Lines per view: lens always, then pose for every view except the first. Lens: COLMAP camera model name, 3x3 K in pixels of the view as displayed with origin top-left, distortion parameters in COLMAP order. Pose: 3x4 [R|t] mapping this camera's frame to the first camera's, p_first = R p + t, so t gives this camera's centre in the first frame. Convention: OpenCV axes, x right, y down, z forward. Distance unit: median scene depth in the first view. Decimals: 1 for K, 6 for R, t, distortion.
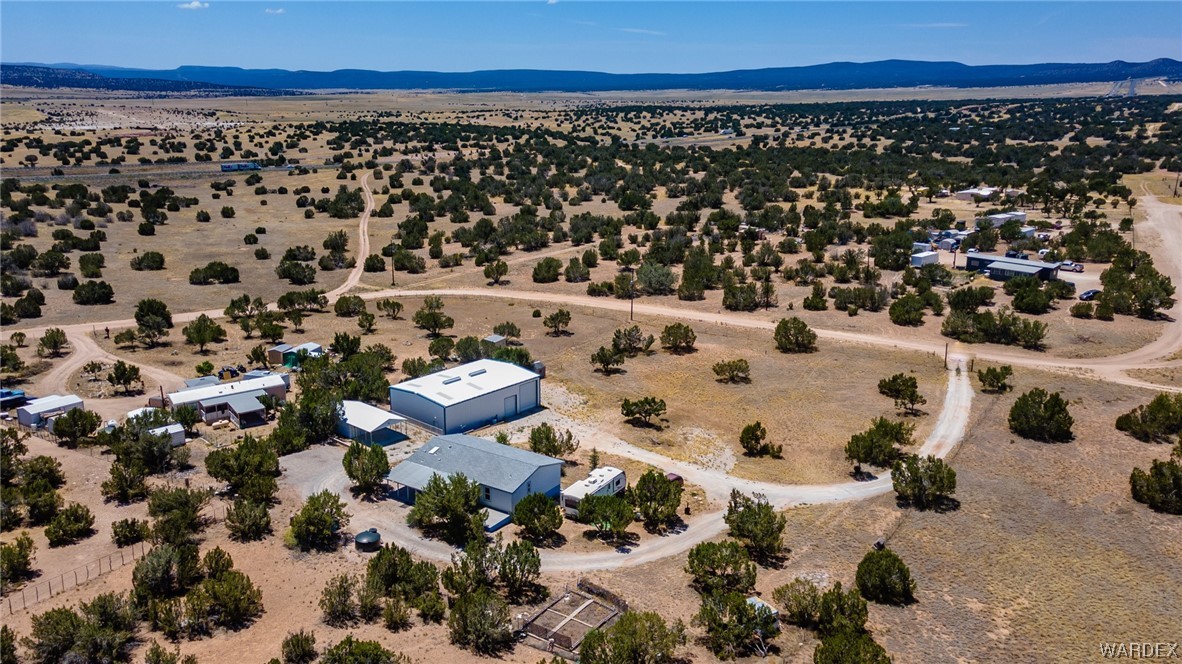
lens RADIAL K [[881.7, 0, 585.8], [0, 881.7, 330.0], [0, 0, 1]] dist [0.074930, 0.046977]
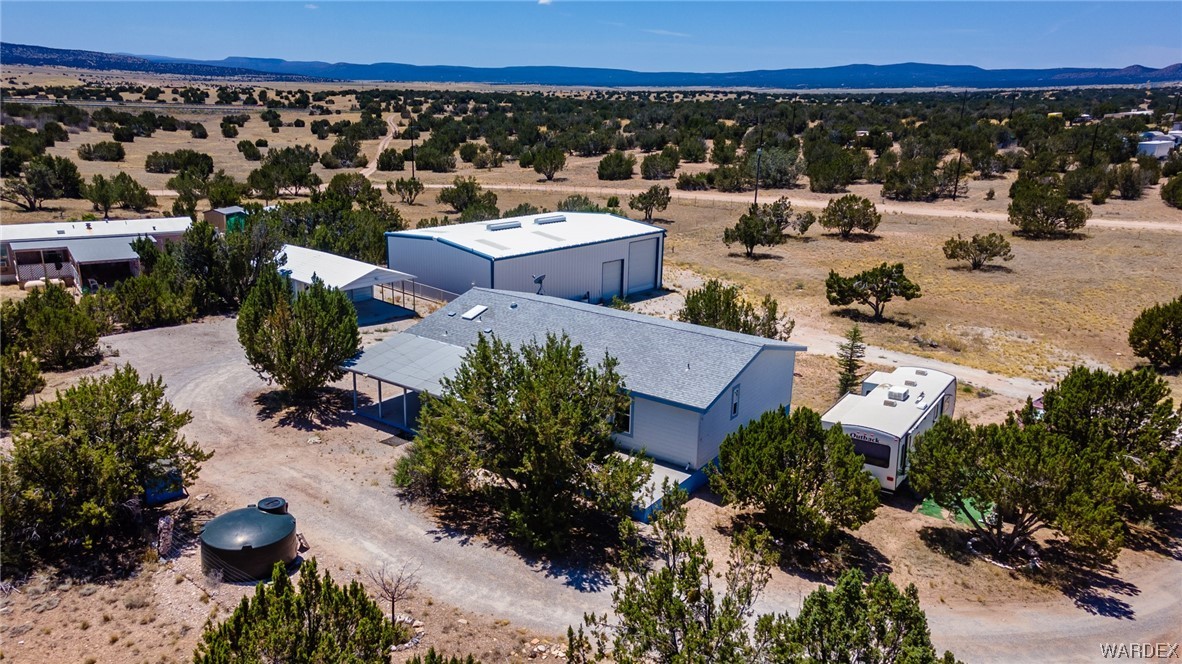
lens RADIAL K [[844.7, 0, 574.4], [0, 844.7, 330.4], [0, 0, 1]] dist [0.075758, 0.057236]
pose [[0.999047, 0.023475, -0.036785, -0.085333], [-0.022908, 0.999613, 0.015783, 0.105157], [0.037141, -0.014925, 0.999199, 0.472448]]
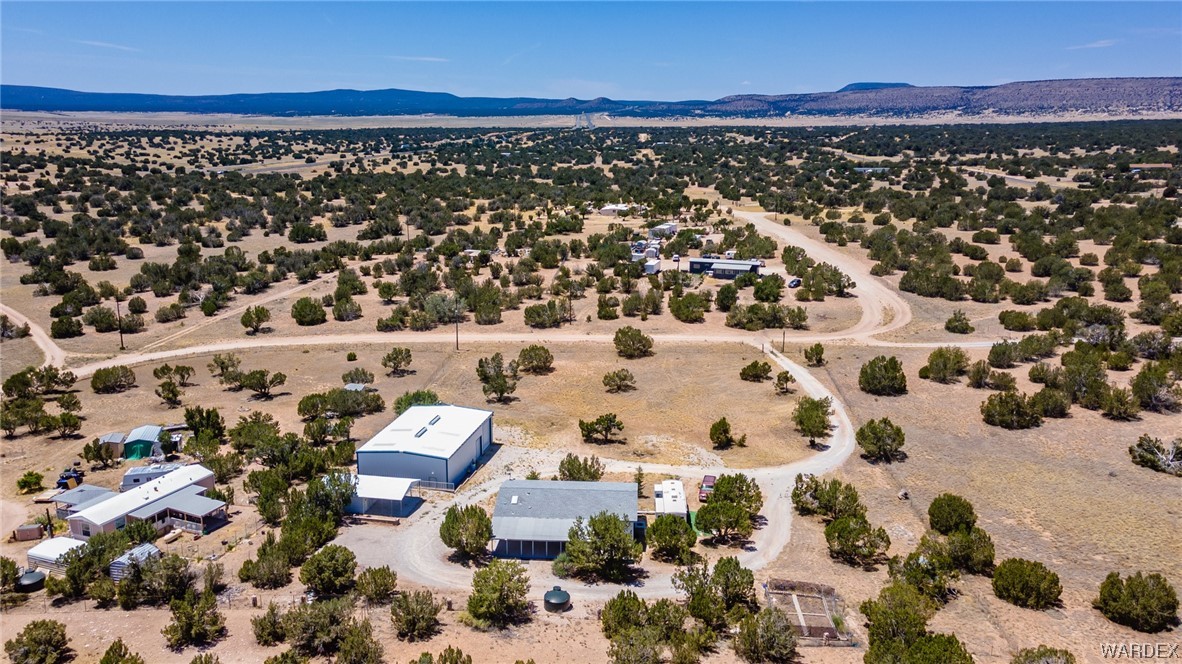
lens RADIAL K [[881.7, 0, 585.8], [0, 881.7, 330.0], [0, 0, 1]] dist [0.074930, 0.046977]
pose [[0.868752, -0.118383, 0.480891, -0.410333], [0.131500, 0.991295, 0.006472, -0.029374], [-0.477471, 0.057615, 0.876756, 0.100852]]
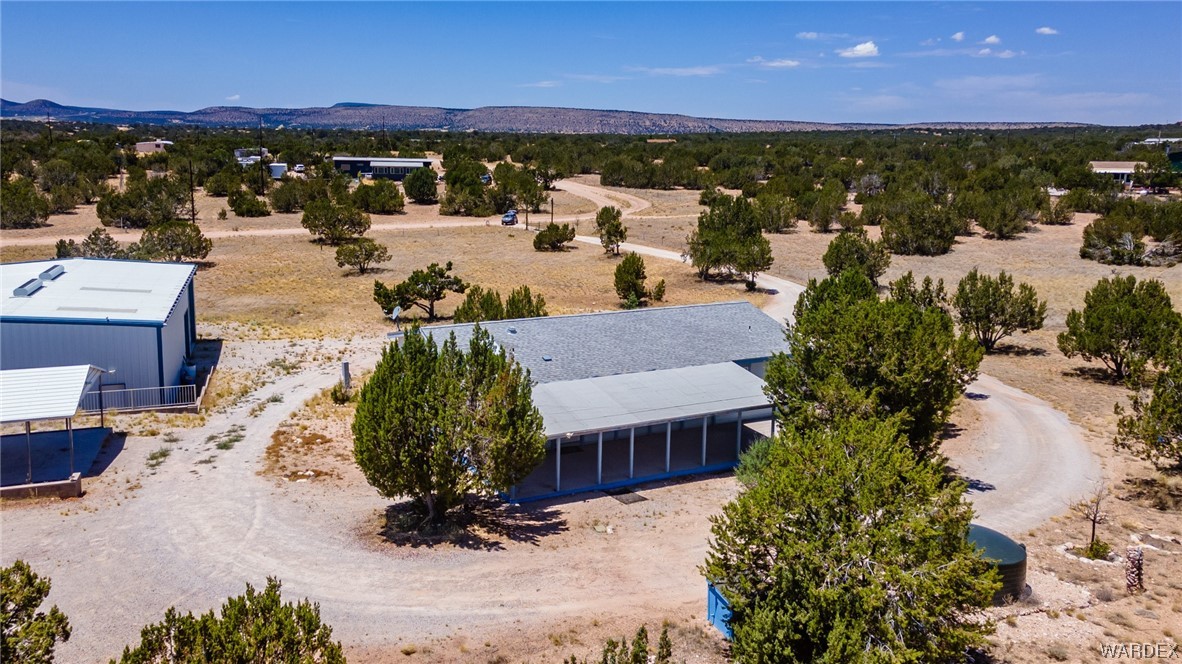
lens RADIAL K [[901.5, 0, 587.8], [0, 901.5, 300.3], [0, 0, 1]] dist [0.072652, 0.084173]
pose [[0.496743, -0.153793, 0.854163, -0.328021], [0.213977, 0.975496, 0.051199, 0.084849], [-0.841107, 0.157338, 0.517479, 0.613440]]
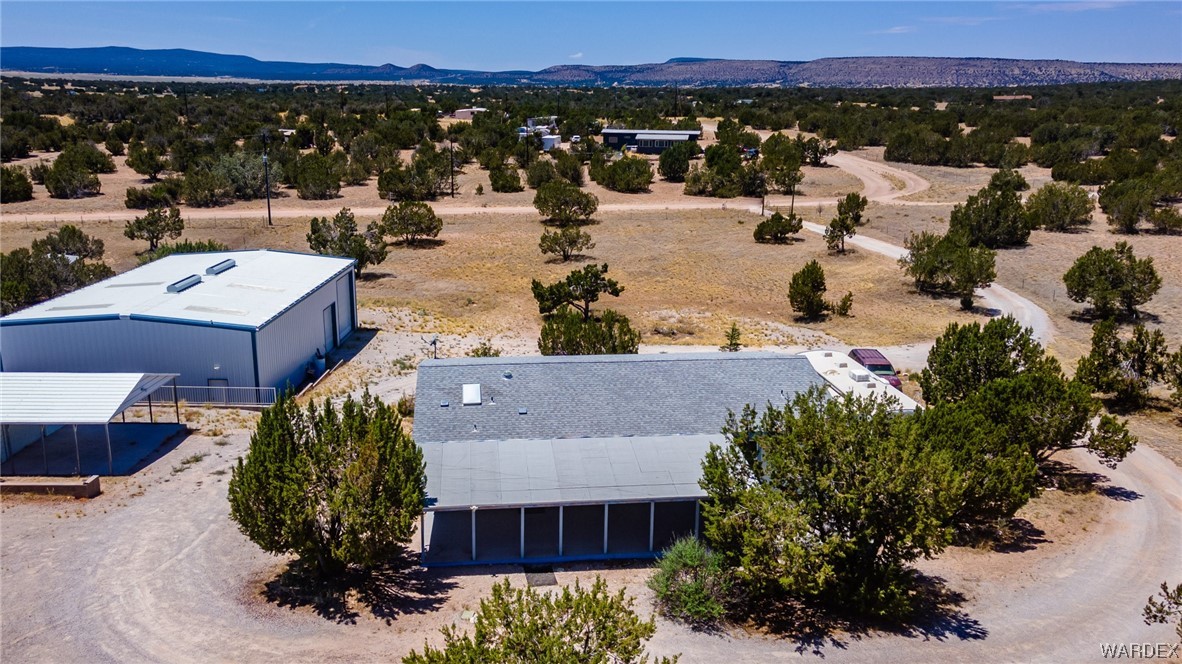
lens RADIAL K [[926.2, 0, 587.7], [0, 926.2, 316.7], [0, 0, 1]] dist [0.087707, 0.000744]
pose [[0.761788, -0.152293, 0.629671, -0.262109], [0.161635, 0.985917, 0.042905, 0.078421], [-0.627338, 0.069092, 0.775676, 0.551000]]
